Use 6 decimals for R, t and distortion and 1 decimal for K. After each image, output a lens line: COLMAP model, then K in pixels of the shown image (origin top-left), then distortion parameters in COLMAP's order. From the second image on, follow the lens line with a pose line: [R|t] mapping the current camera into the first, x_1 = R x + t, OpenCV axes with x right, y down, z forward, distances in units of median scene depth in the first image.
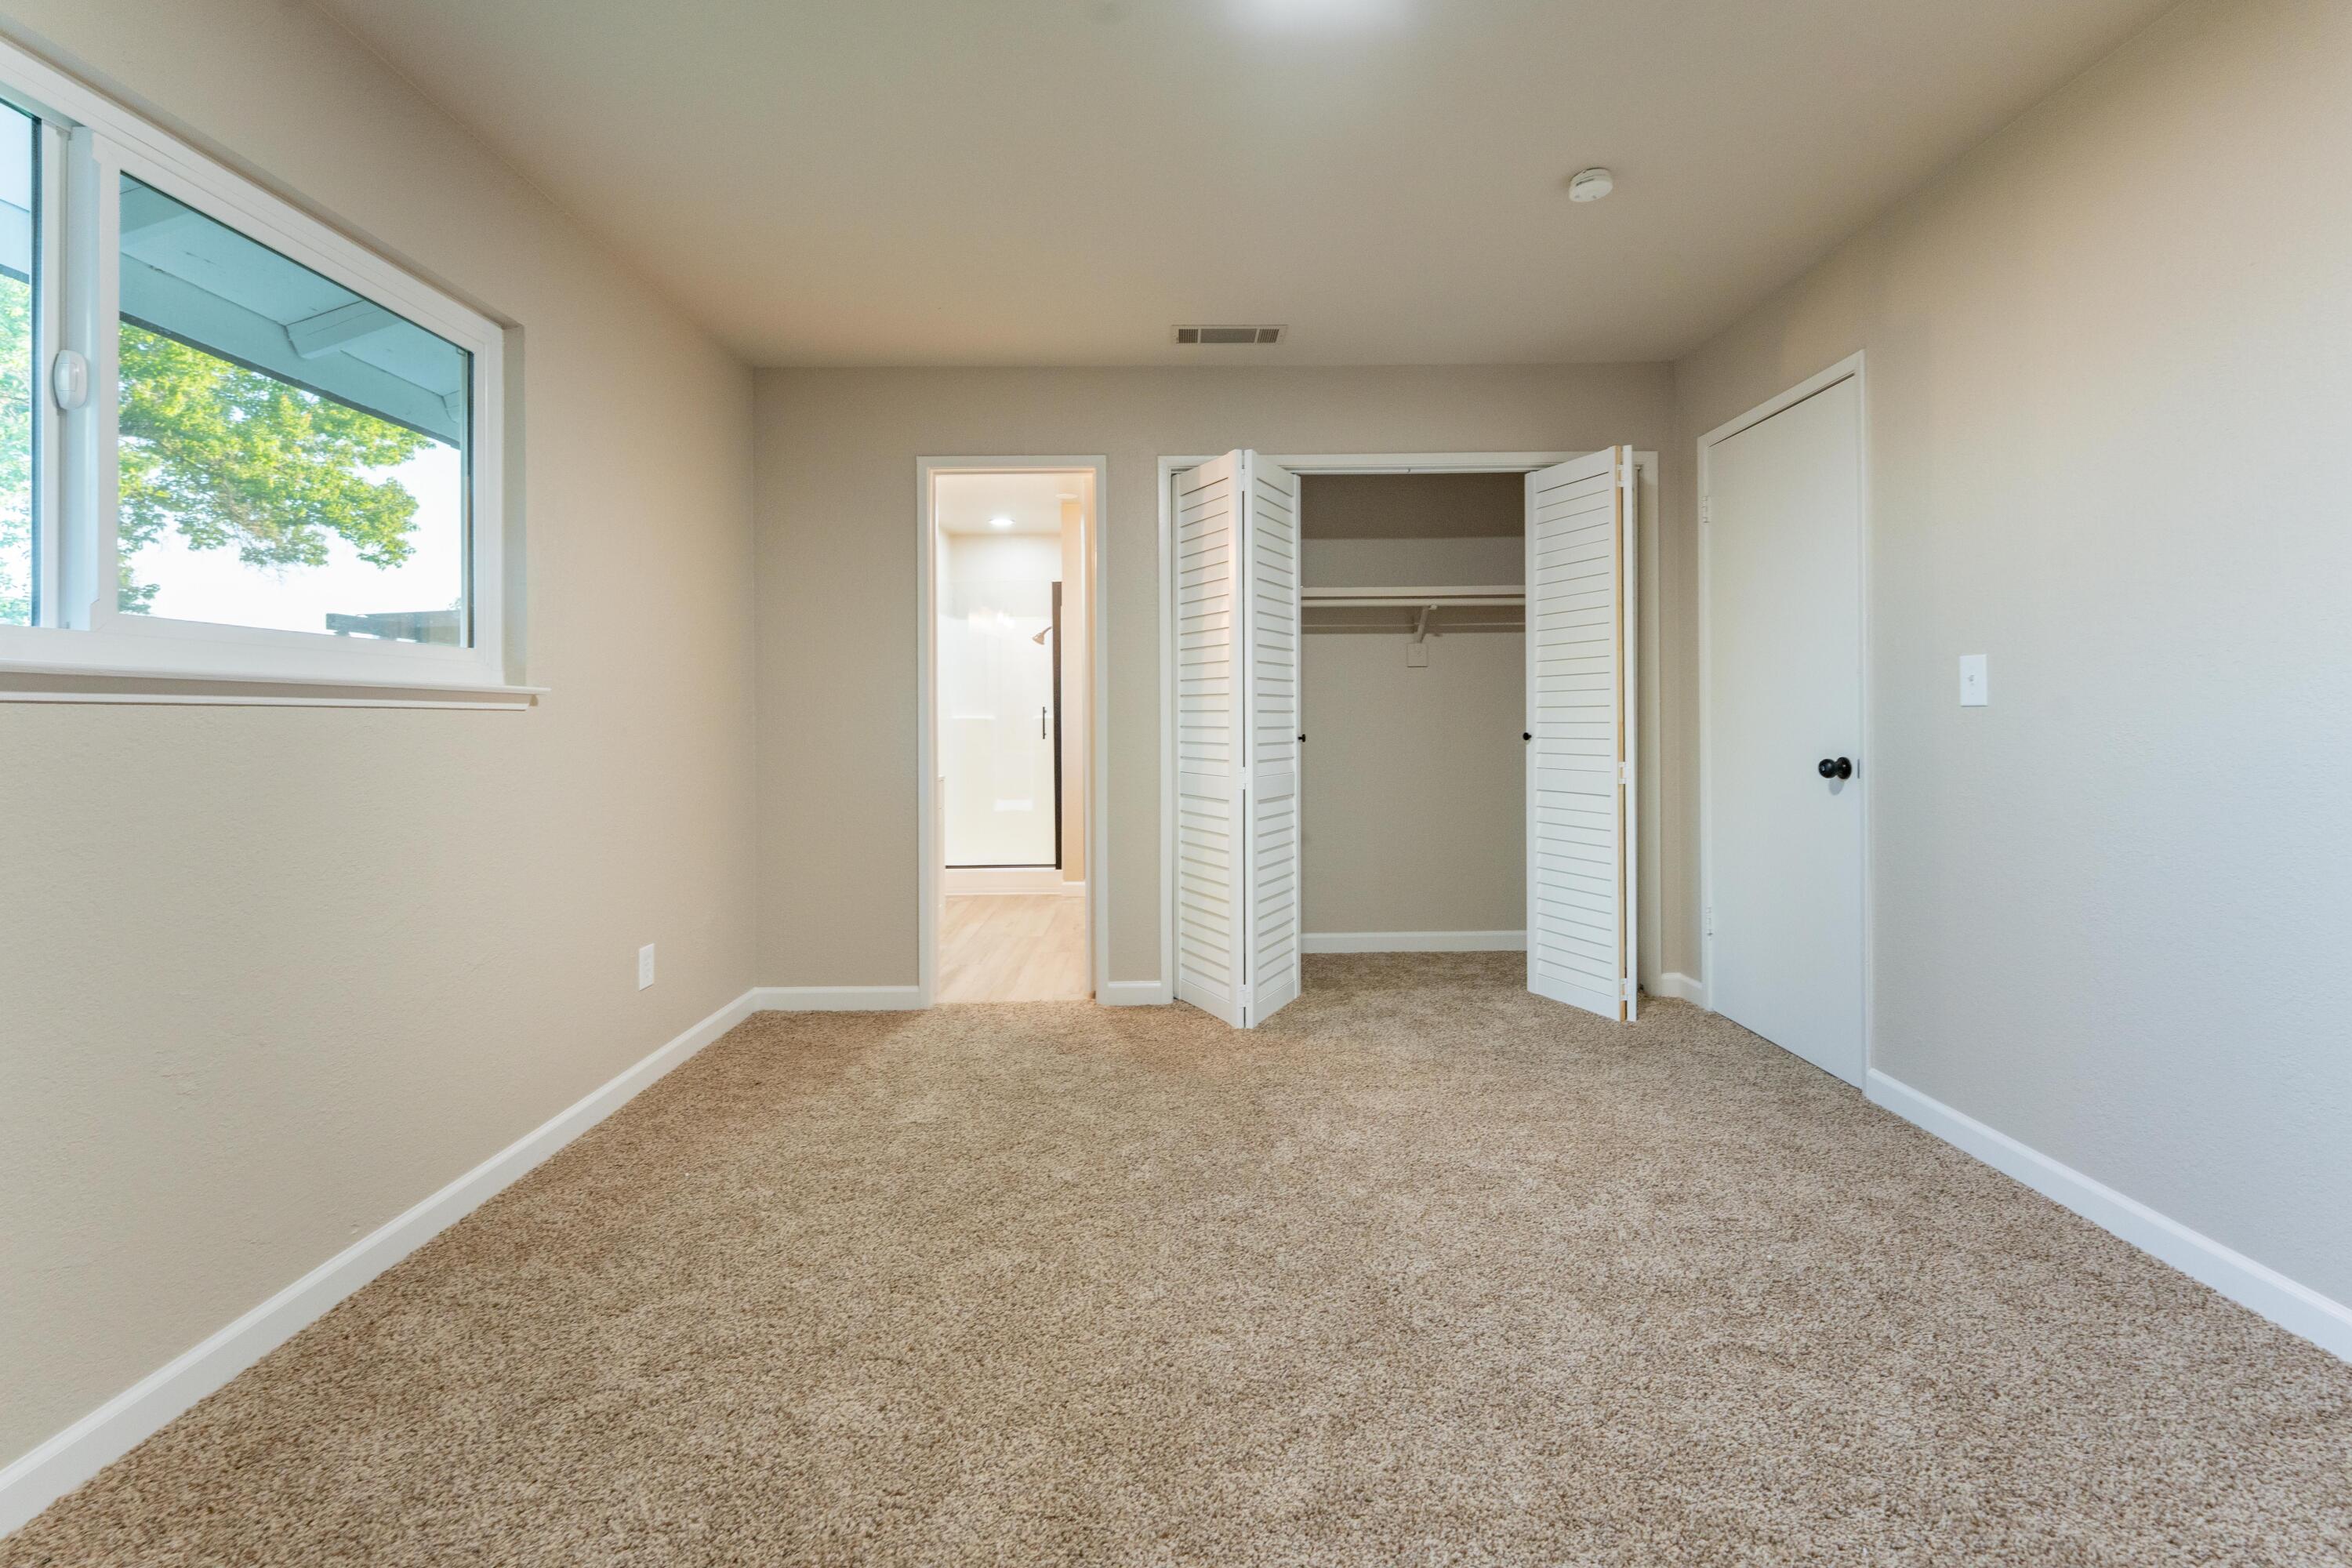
lens RADIAL K [[960.9, 0, 1145.2], [0, 960.9, 710.9], [0, 0, 1]] dist [0.001222, -0.001447]
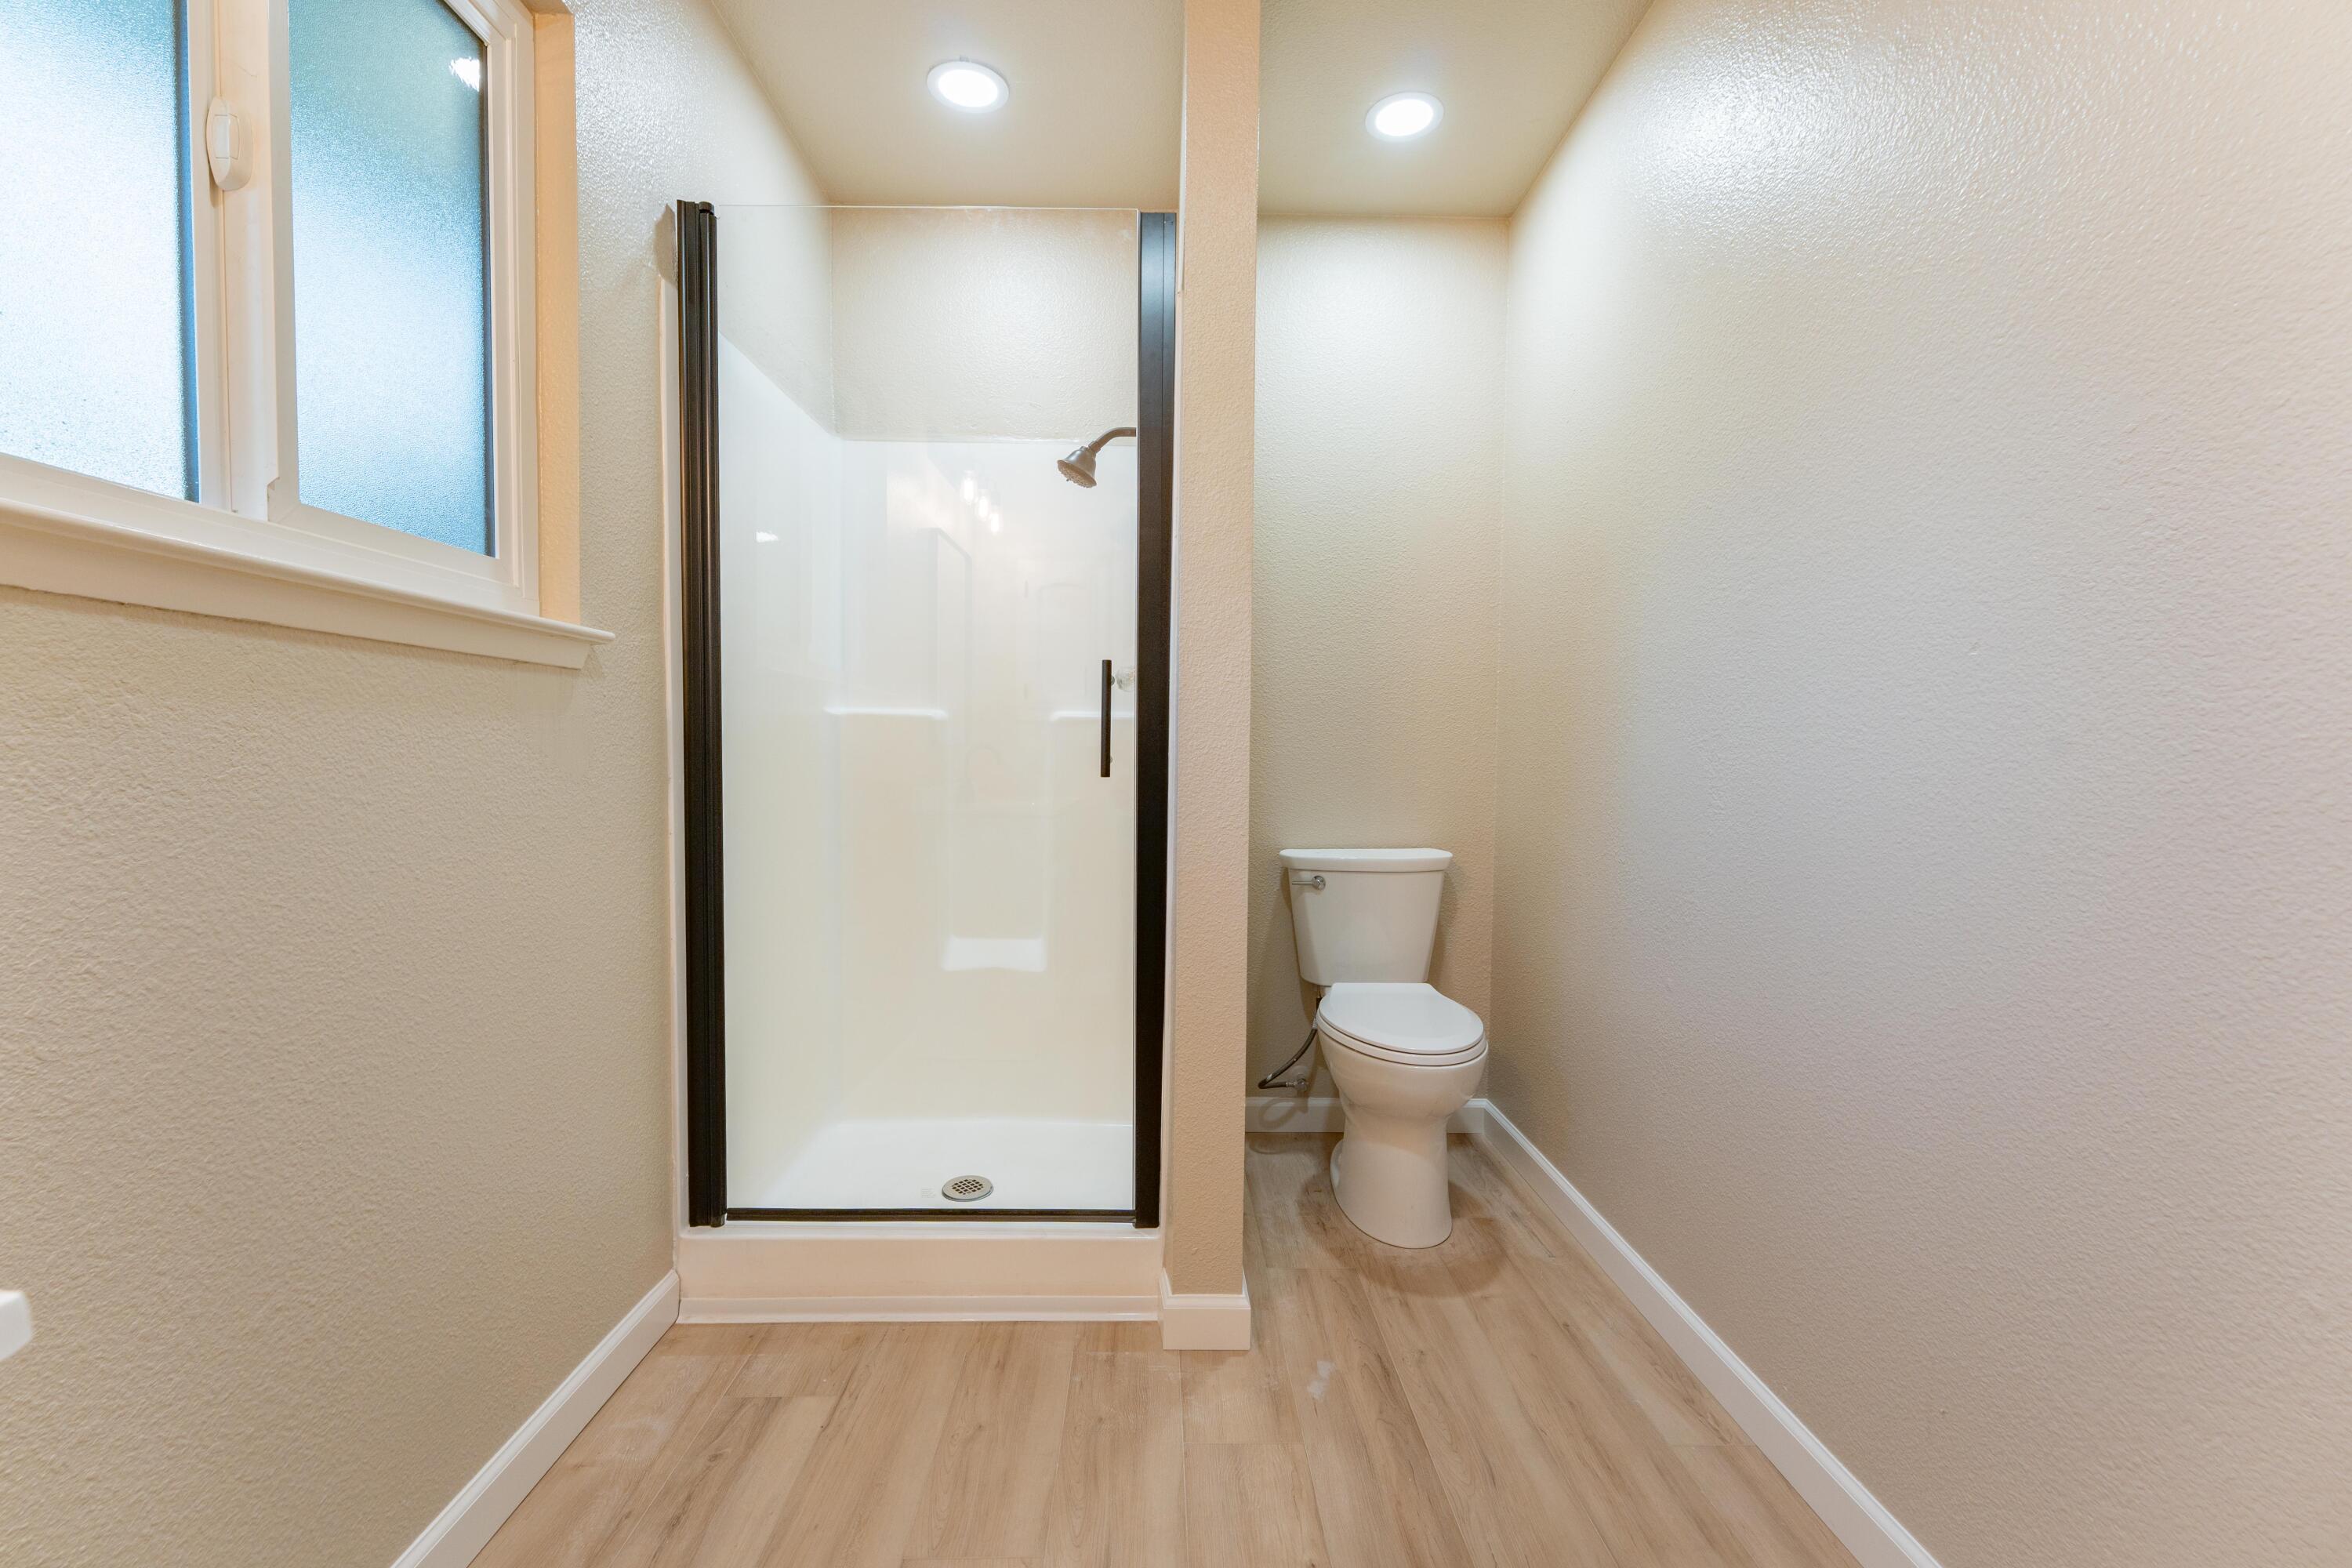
lens RADIAL K [[960.9, 0, 1152.8], [0, 960.9, 799.3], [0, 0, 1]] dist [0.001222, -0.001447]
pose [[0.999402, 0.022457, 0.026275, -0.189649], [-0.023871, 0.998213, 0.054779, 0.034893], [-0.024998, -0.055373, 0.998153, 1.364481]]
